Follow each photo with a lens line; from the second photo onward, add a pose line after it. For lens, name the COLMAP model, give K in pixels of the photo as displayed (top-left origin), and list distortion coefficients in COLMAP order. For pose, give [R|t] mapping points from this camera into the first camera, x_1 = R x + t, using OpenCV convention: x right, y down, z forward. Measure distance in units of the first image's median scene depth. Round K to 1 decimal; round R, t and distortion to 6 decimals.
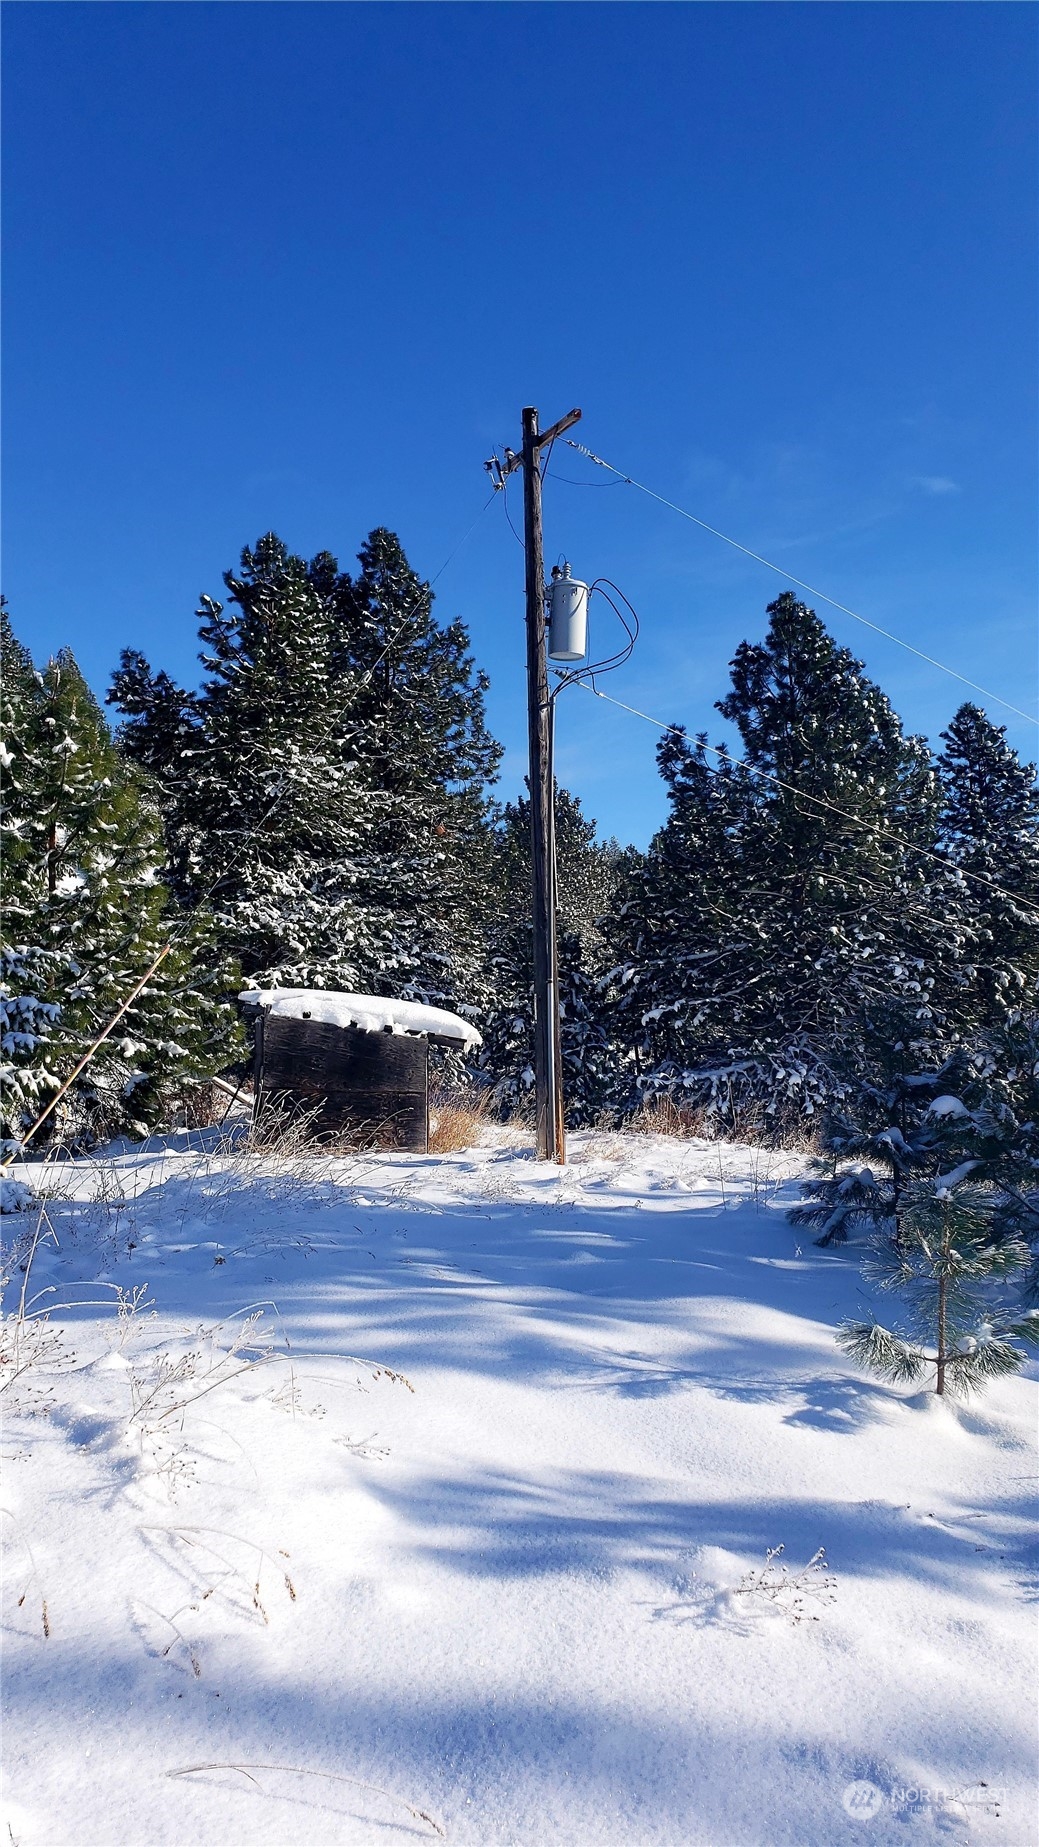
lens RADIAL K [[1436.1, 0, 518.9], [0, 1436.1, 987.3], [0, 0, 1]] dist [0.151994, 0.000109]
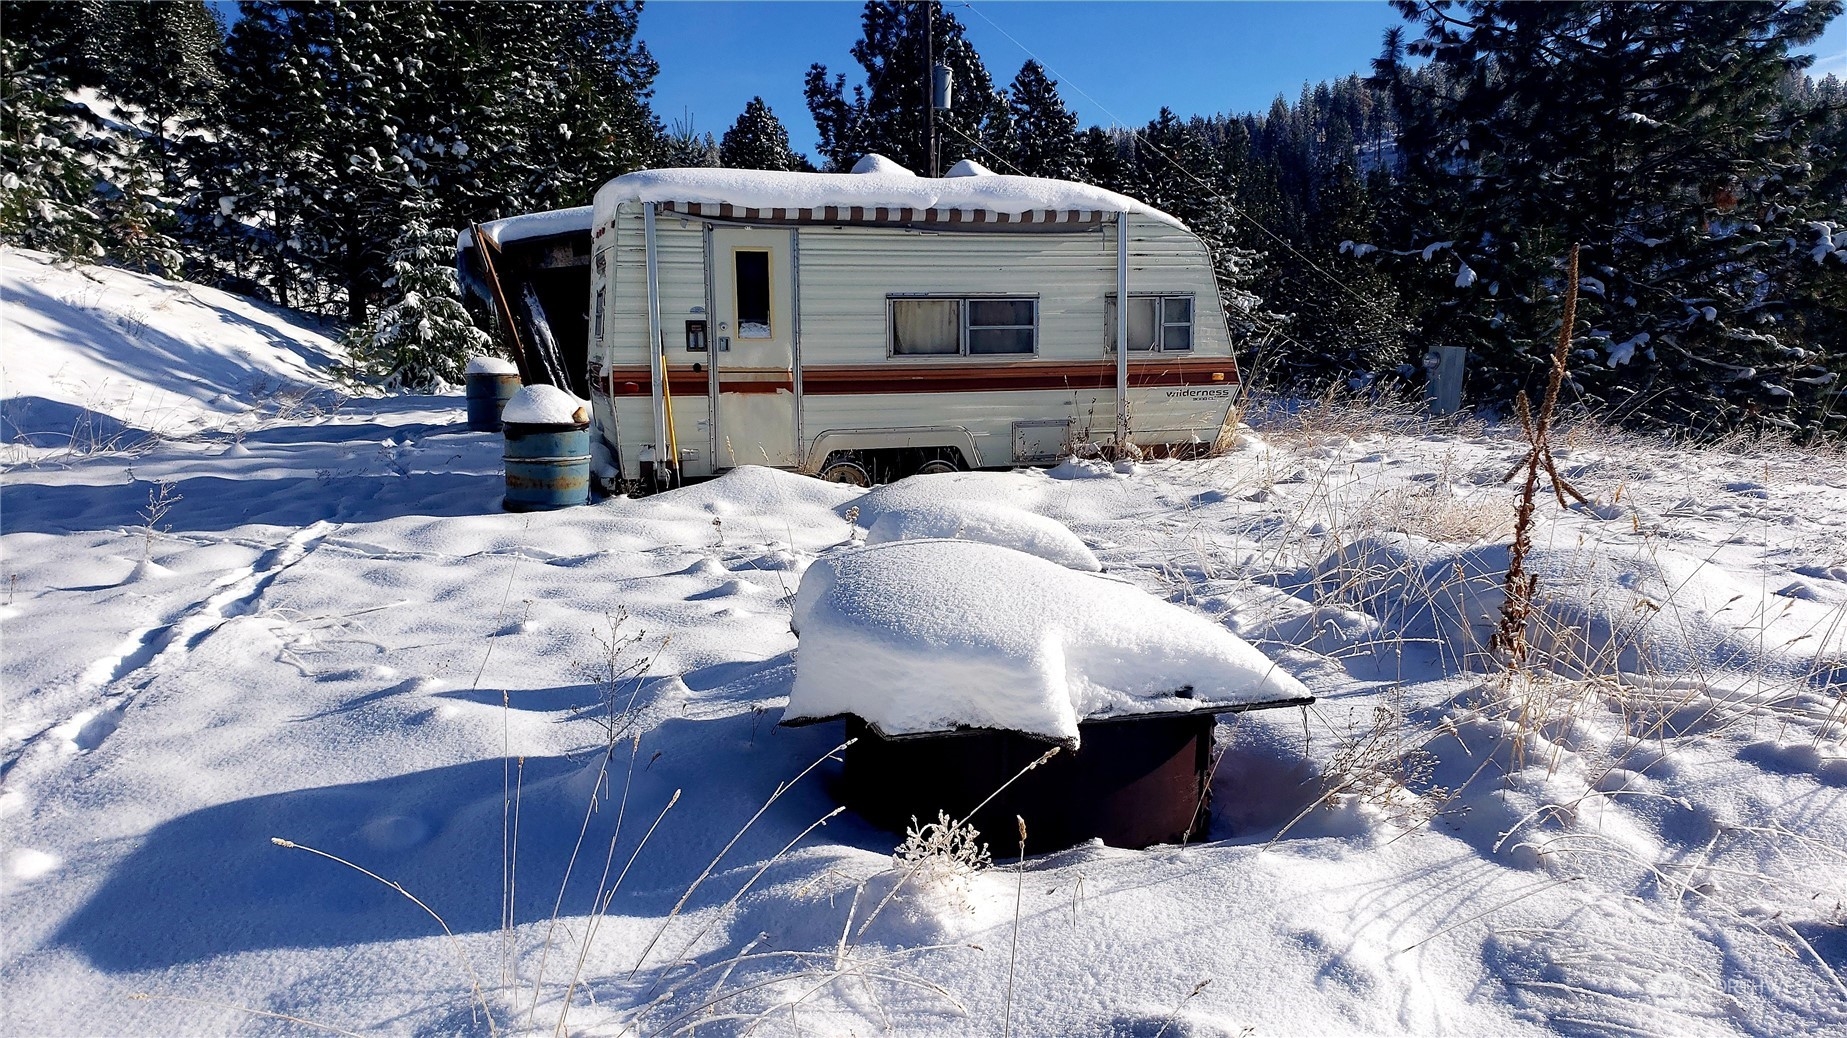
lens RADIAL K [[1467.8, 0, 923.5], [0, 1467.8, 519.0], [0, 0, 1]] dist [0.056653, 0.001507]
pose [[0.960330, -0.012916, 0.278568, -0.161093], [-0.031943, 0.987257, 0.155893, 0.001398], [-0.277032, -0.158607, 0.947680, -0.276096]]
